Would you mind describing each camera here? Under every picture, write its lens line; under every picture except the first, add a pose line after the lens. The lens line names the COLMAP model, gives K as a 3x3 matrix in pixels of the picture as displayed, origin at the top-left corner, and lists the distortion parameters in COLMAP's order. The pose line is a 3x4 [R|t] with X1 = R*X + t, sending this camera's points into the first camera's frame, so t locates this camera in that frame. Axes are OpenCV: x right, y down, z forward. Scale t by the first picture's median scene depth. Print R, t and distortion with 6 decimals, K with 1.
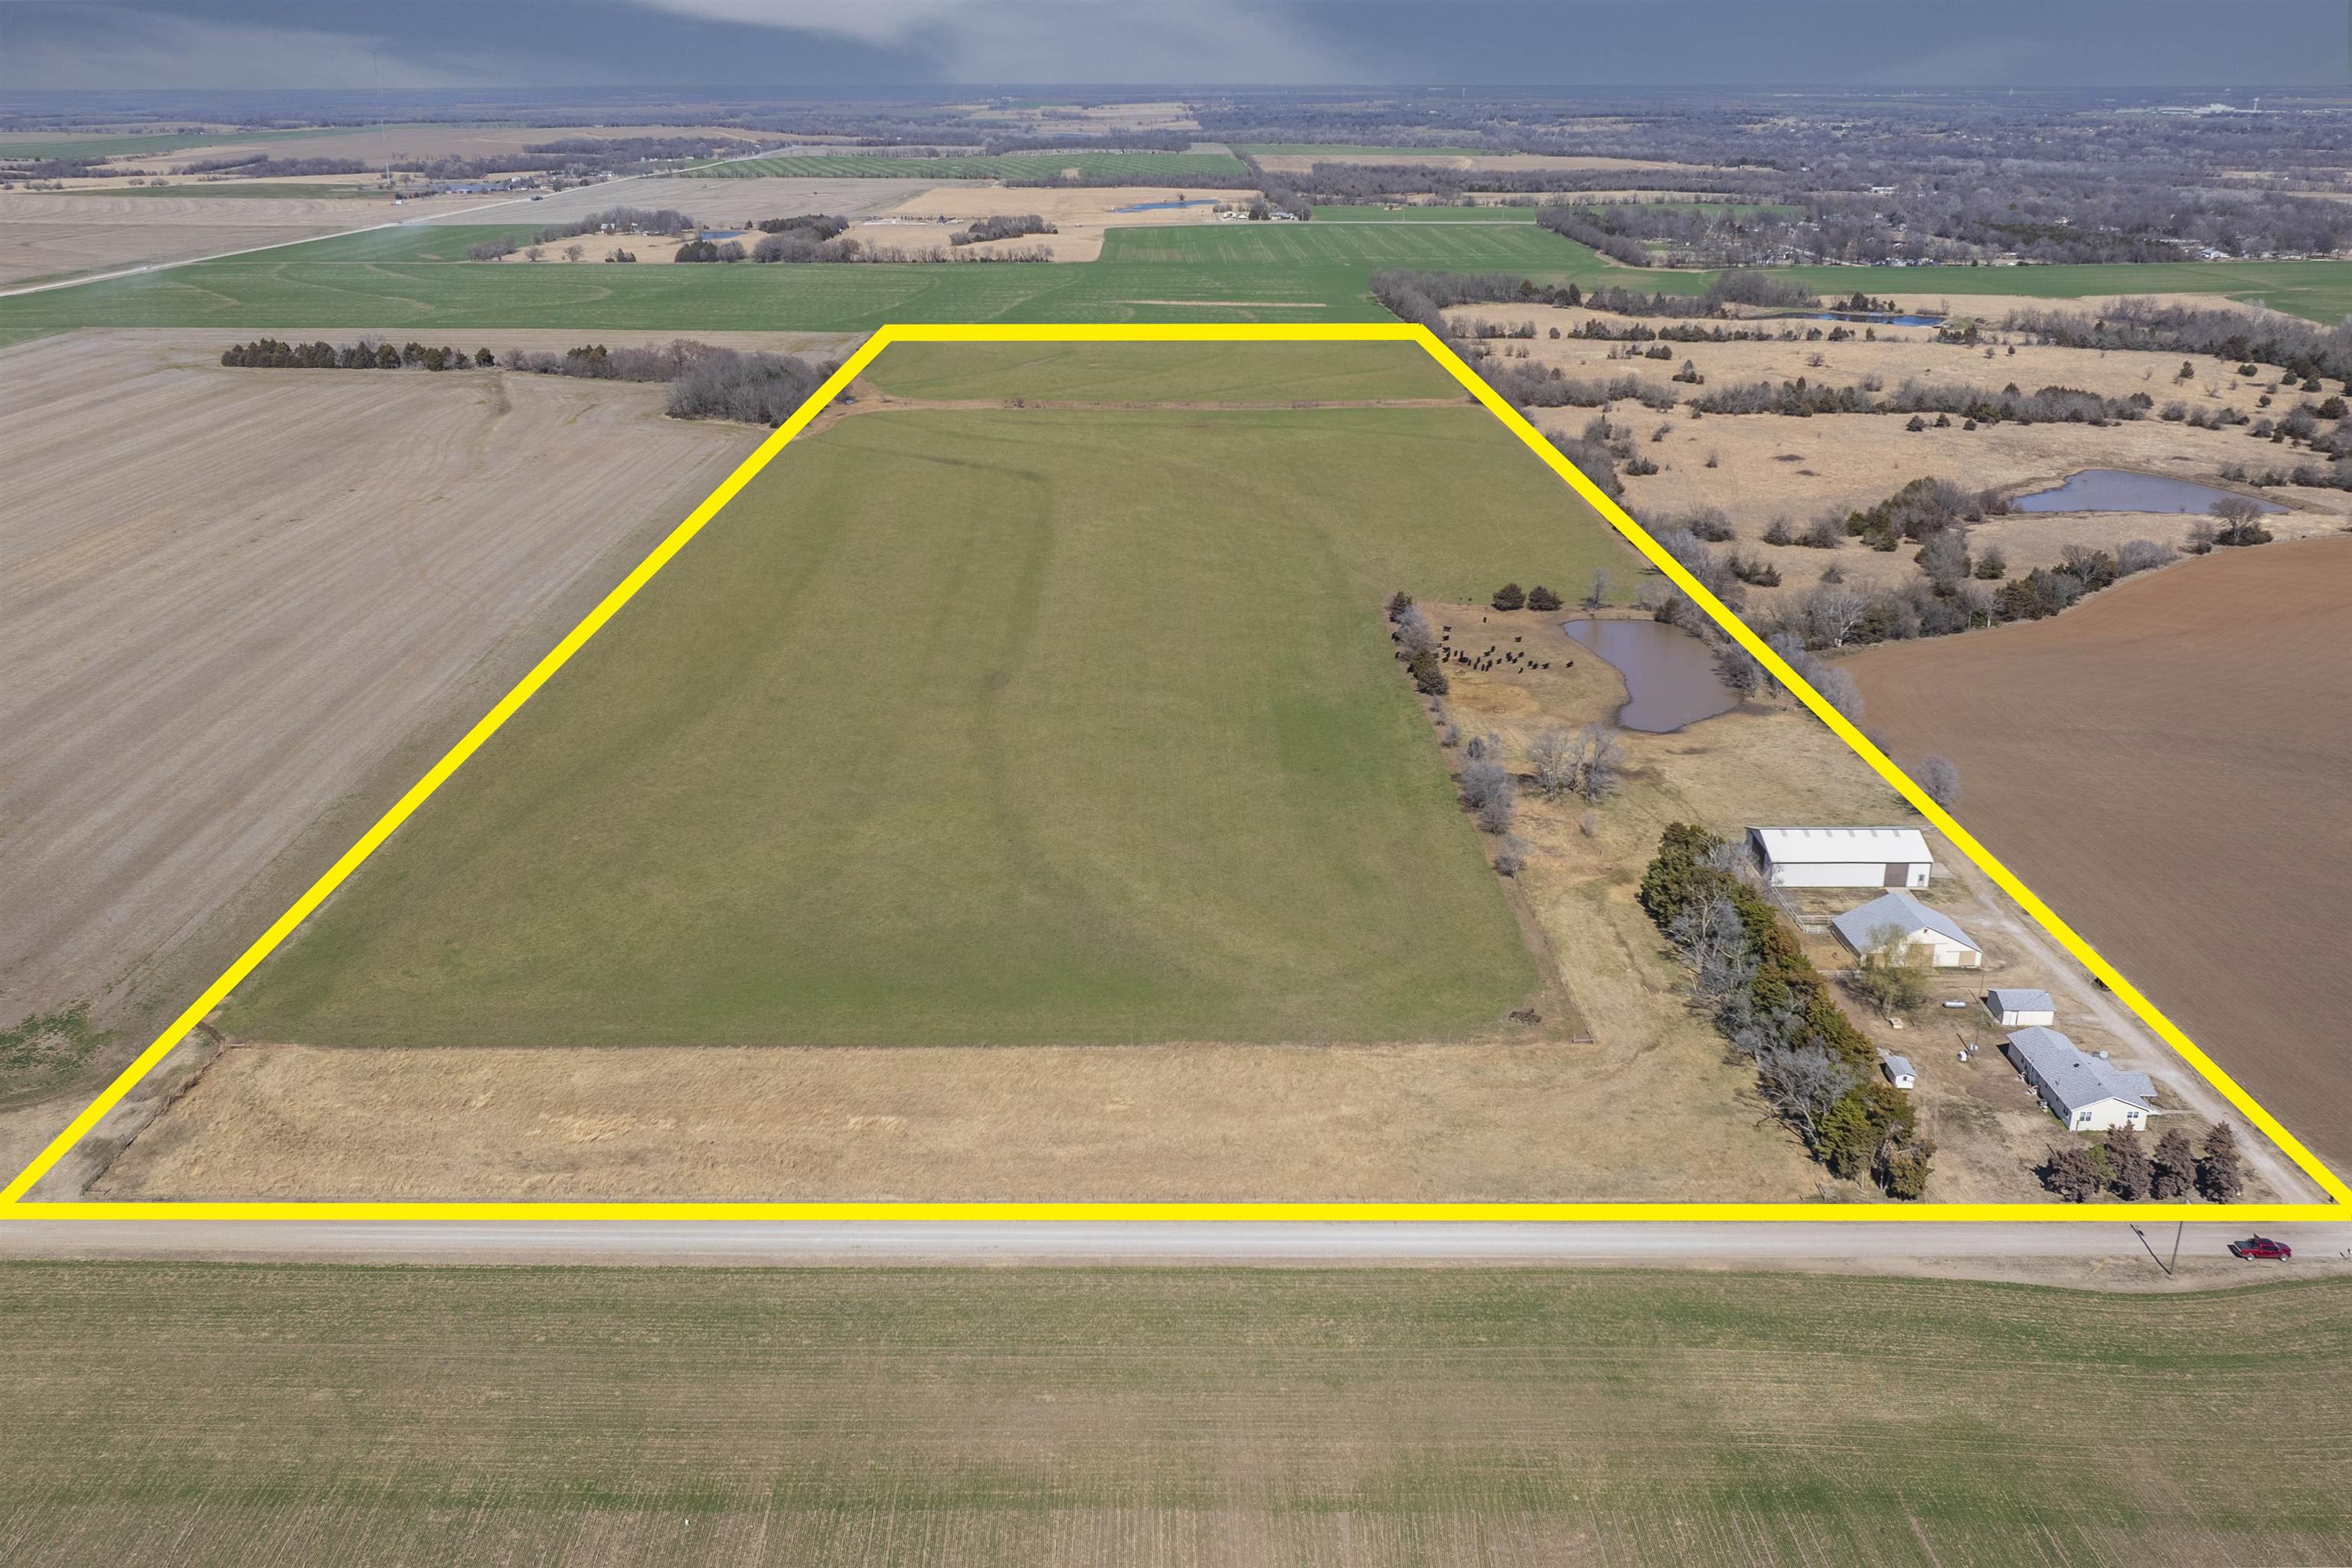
lens RADIAL K [[1988.5, 0, 1214.7], [0, 1988.5, 784.3], [0, 0, 1]] dist [-0.005264, -0.042219]
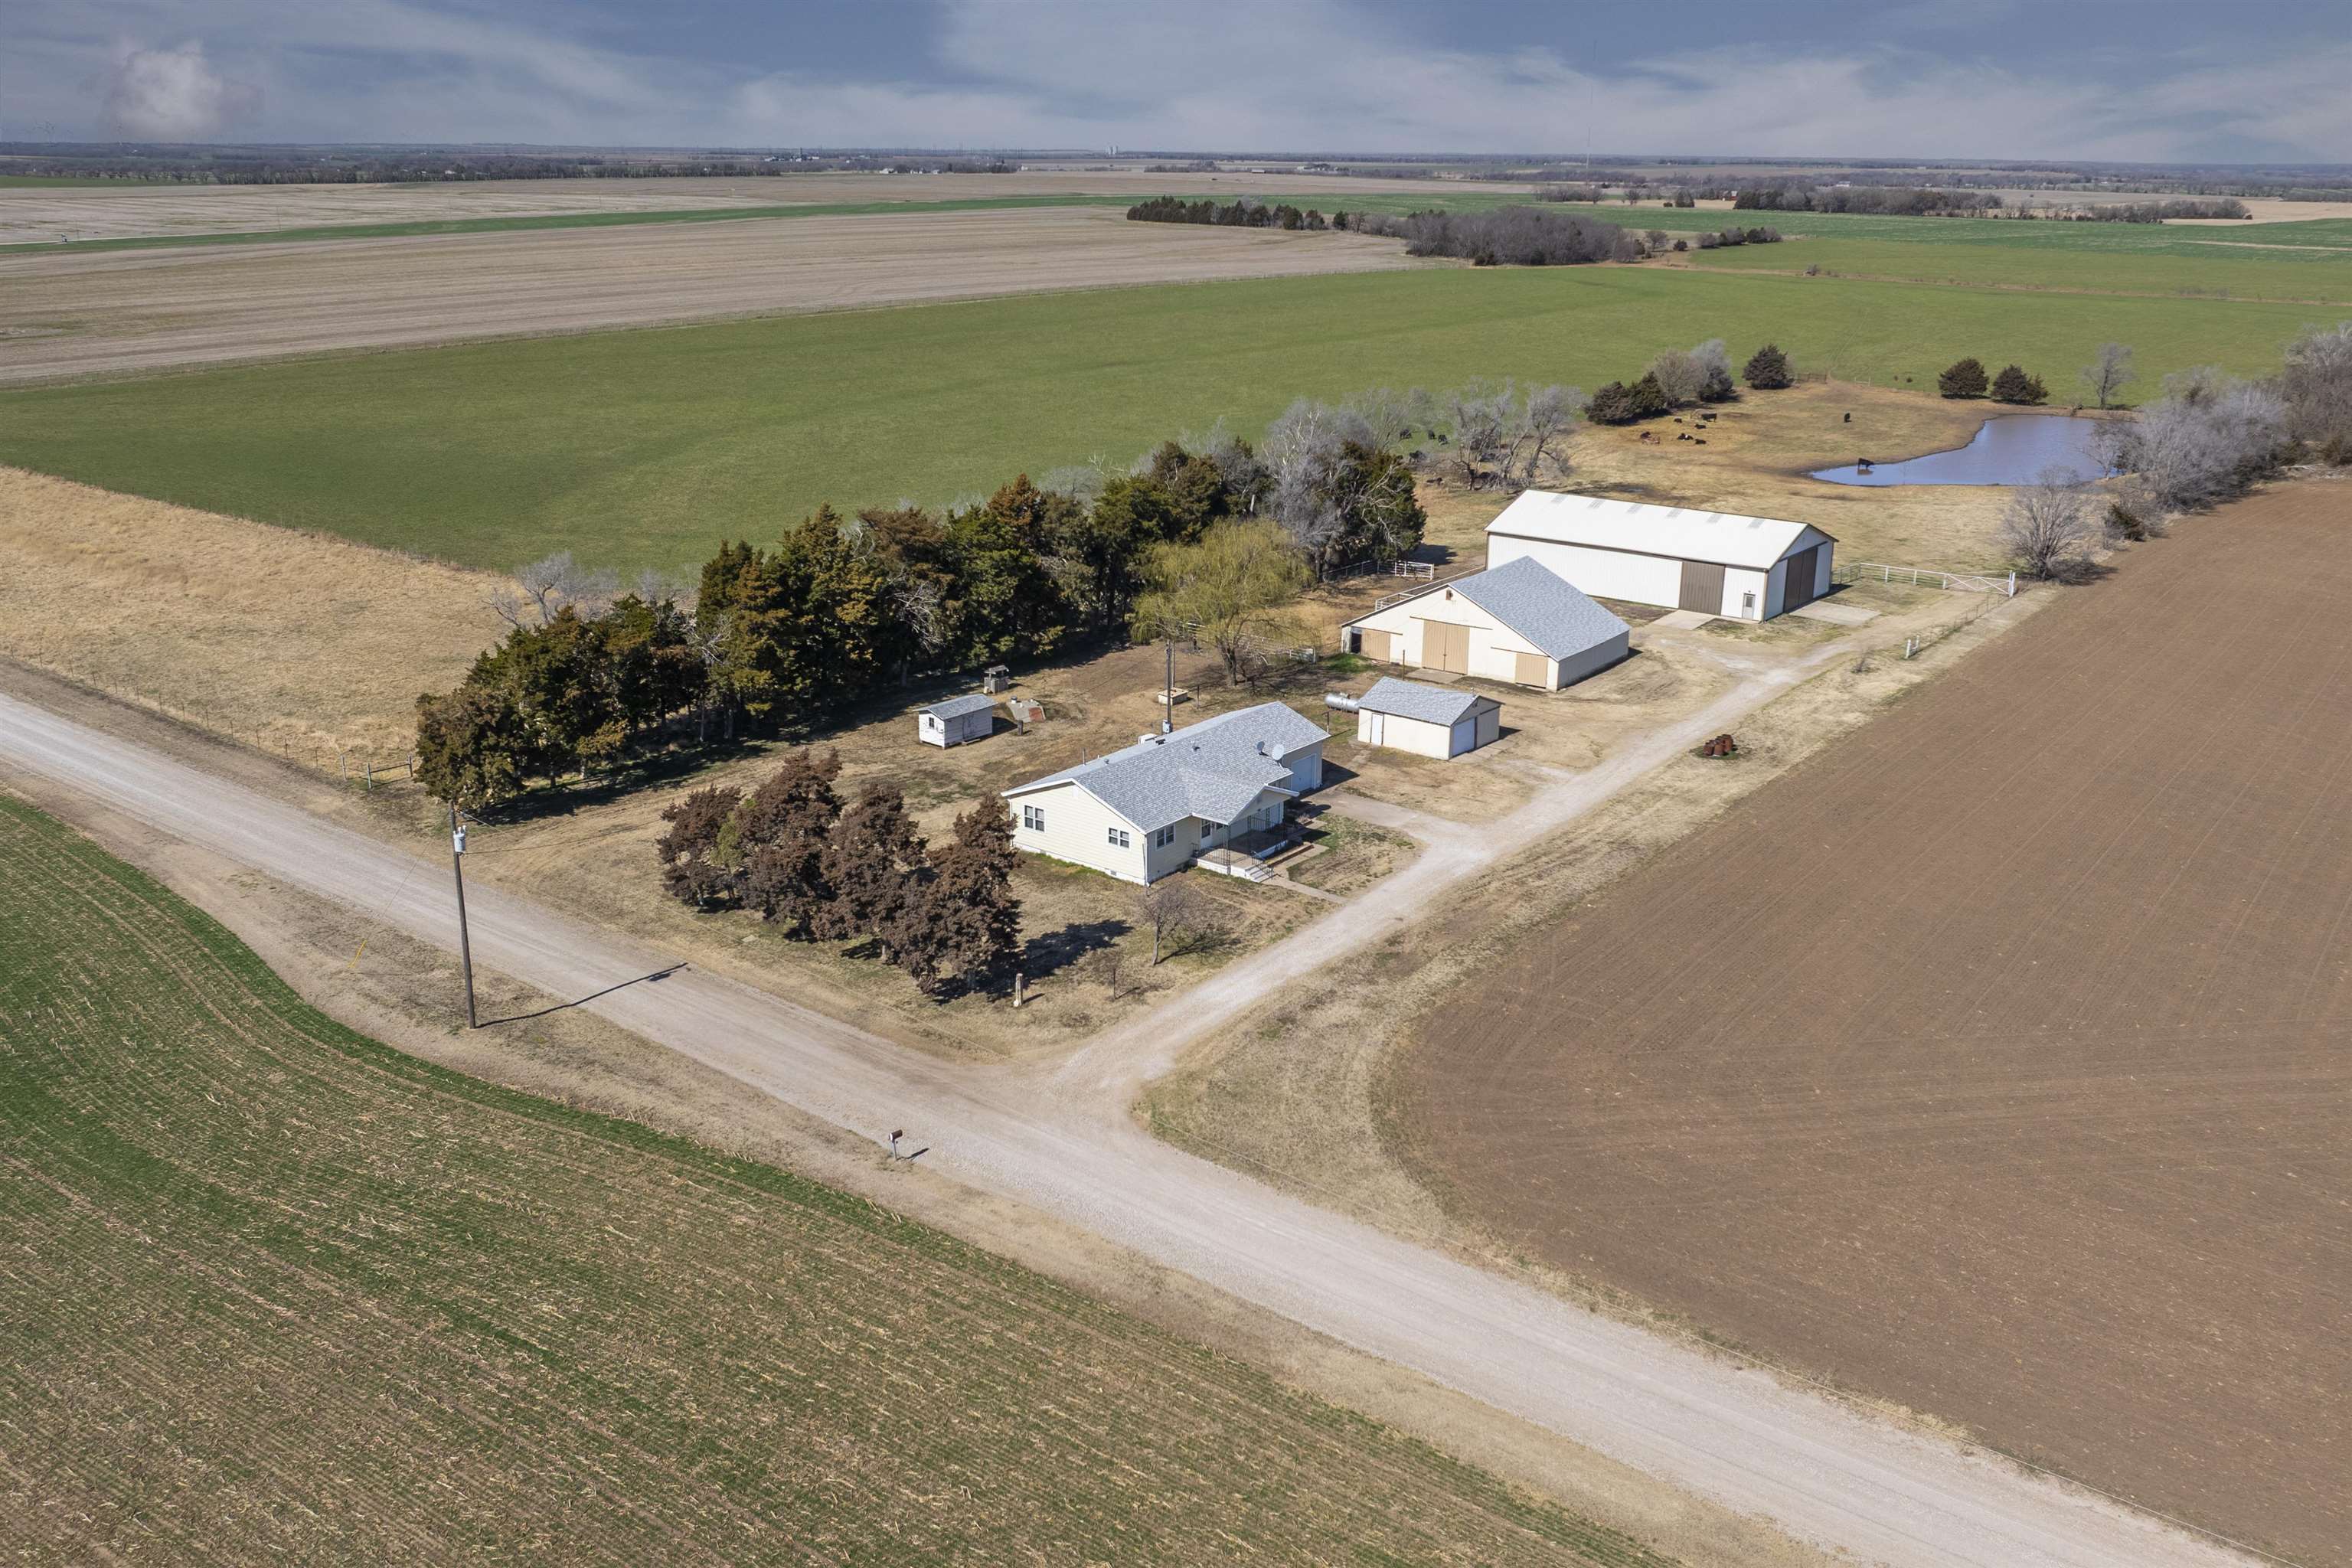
lens RADIAL K [[1988.5, 0, 1214.7], [0, 1988.5, 784.3], [0, 0, 1]] dist [-0.005264, -0.042219]
pose [[0.793036, 0.189221, -0.579042, 0.413456], [-0.209562, 0.977260, 0.032343, 0.079213], [0.571995, 0.095696, 0.814656, 0.382119]]
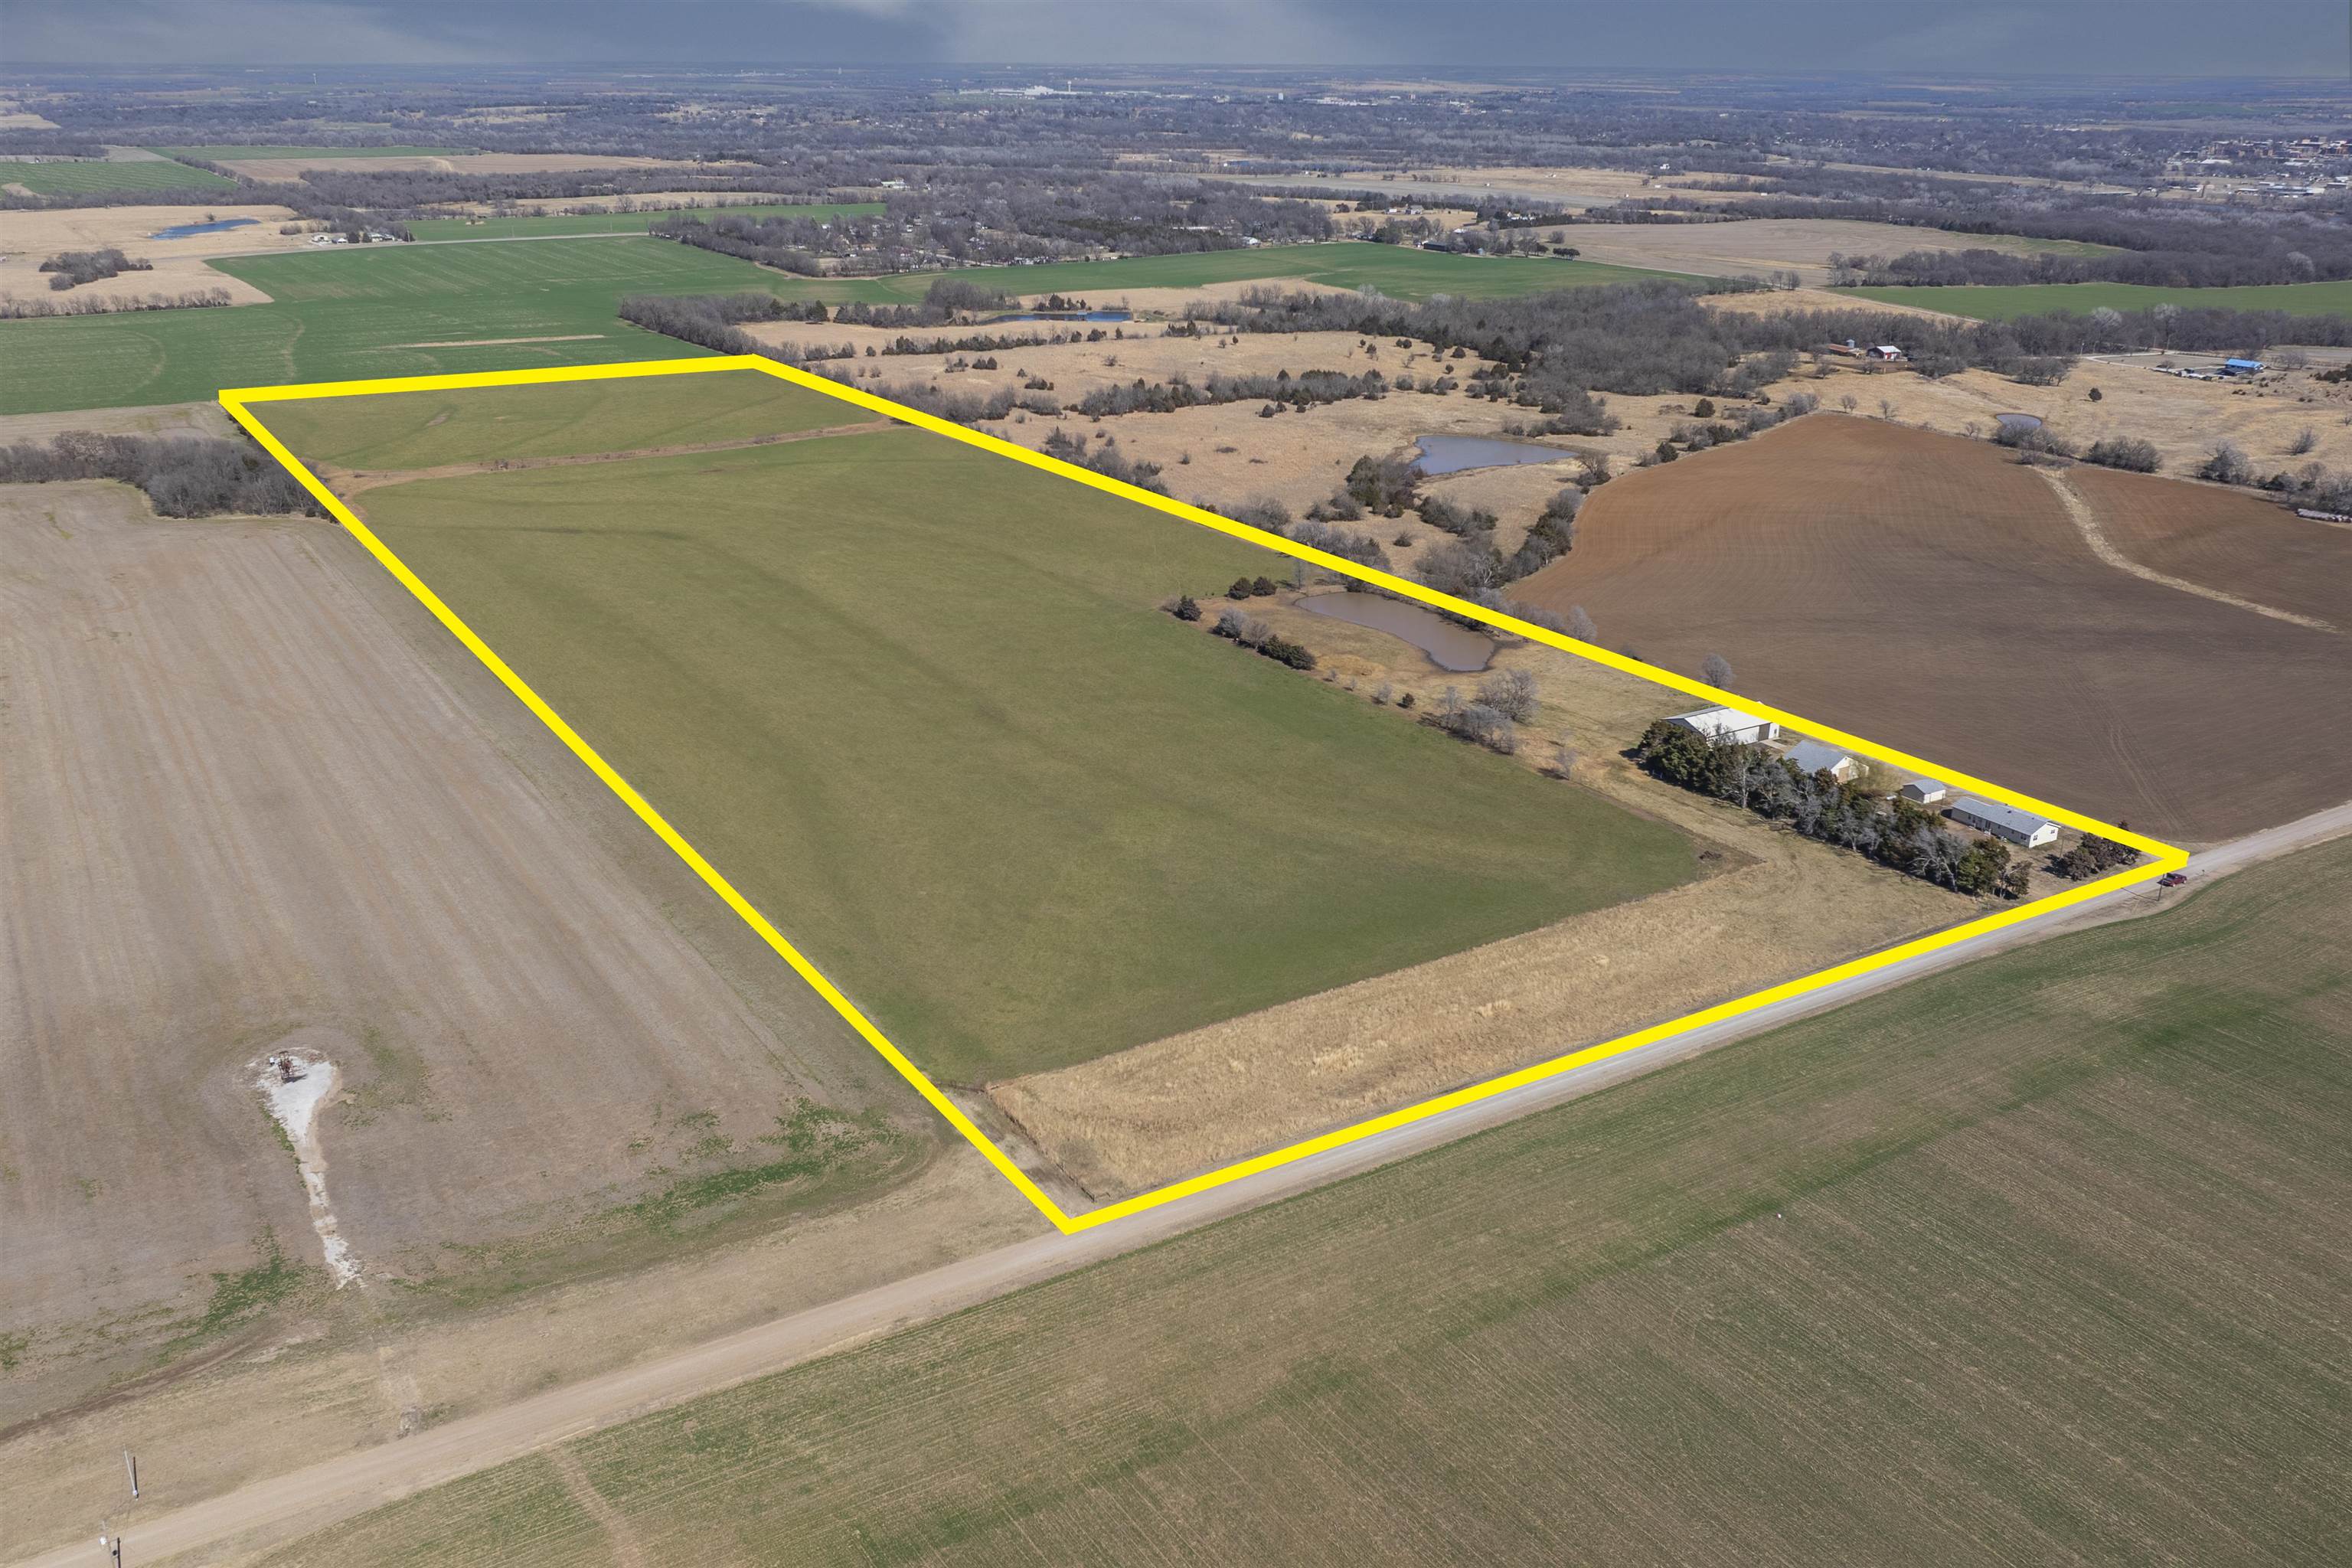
lens RADIAL K [[2014.7, 0, 1325.5], [0, 2014.7, 772.4], [0, 0, 1]] dist [-0.016507, -0.018247]
pose [[0.826341, -0.174661, 0.535400, -0.557613], [0.173683, 0.983388, 0.052742, -0.045743], [-0.535718, 0.049407, 0.842950, -0.060055]]
